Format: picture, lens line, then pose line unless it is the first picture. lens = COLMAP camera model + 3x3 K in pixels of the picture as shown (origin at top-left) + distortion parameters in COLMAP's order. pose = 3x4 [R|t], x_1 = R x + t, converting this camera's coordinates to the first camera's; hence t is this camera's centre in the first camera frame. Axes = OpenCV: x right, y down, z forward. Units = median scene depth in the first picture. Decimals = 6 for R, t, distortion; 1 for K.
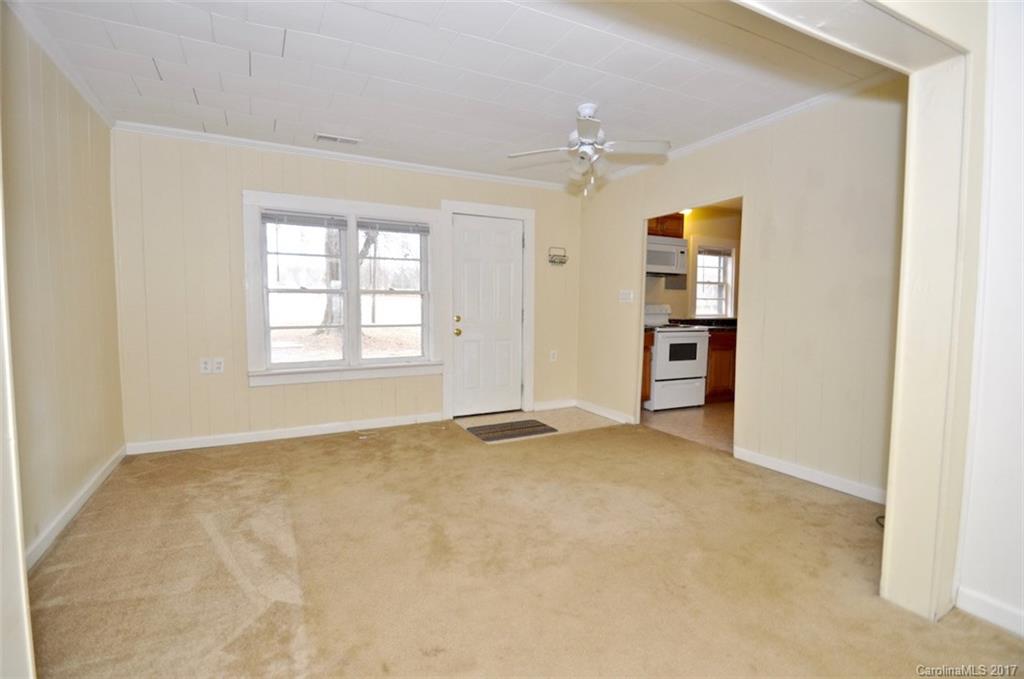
lens RADIAL K [[462.0, 0, 512.0], [0, 462.0, 339.5], [0, 0, 1]] dist [0.001970, -0.000305]
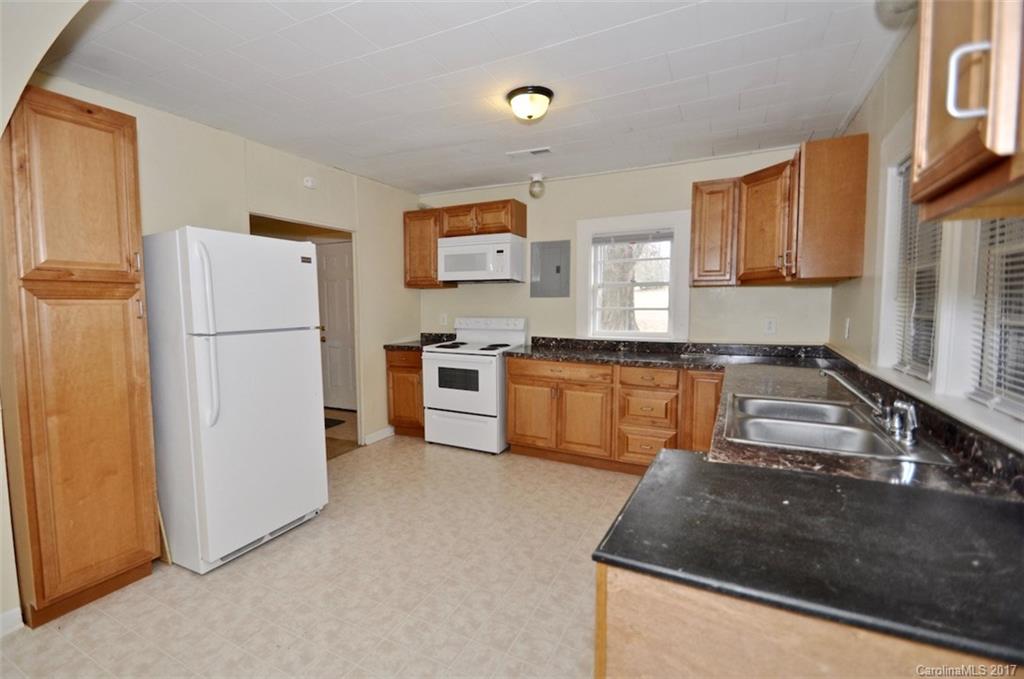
lens RADIAL K [[462.0, 0, 512.0], [0, 462.0, 339.5], [0, 0, 1]] dist [0.001970, -0.000305]
pose [[0.570539, 0.070161, -0.818268, 1.032725], [-0.049967, 0.997464, 0.050686, -0.083408], [0.819749, 0.011968, 0.572598, 0.587215]]
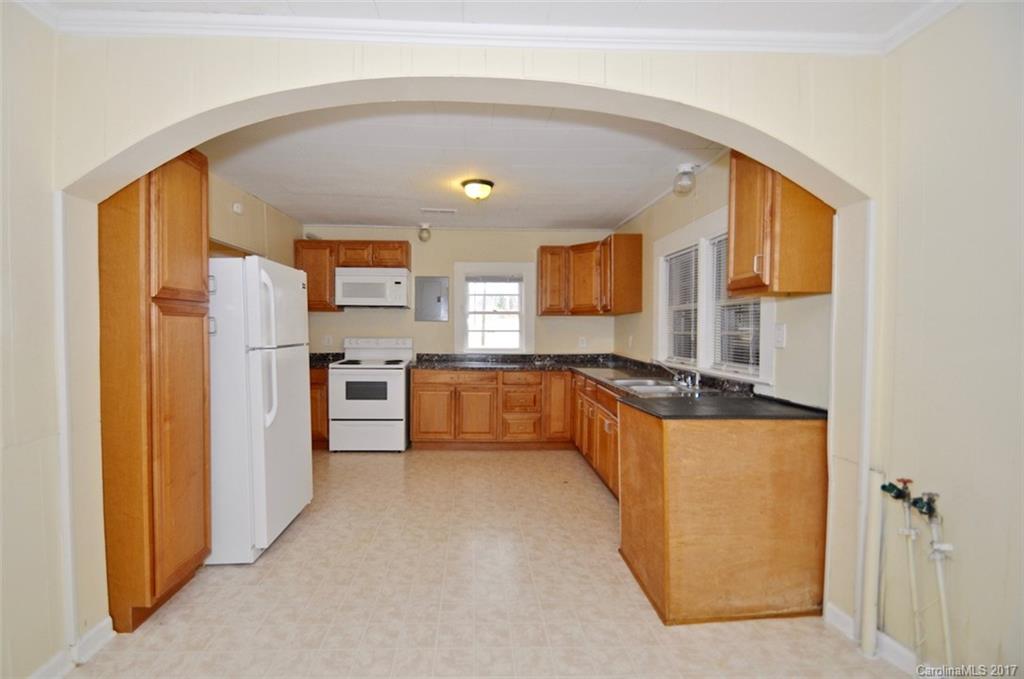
lens RADIAL K [[453.1, 0, 512.0], [0, 453.1, 339.5], [0, 0, 1]] dist [0.002367, 0.000137]
pose [[0.911688, 0.019496, -0.410420, 0.965849], [-0.034150, 0.999013, -0.028405, -0.057301], [0.409461, 0.039913, 0.911454, 0.271541]]
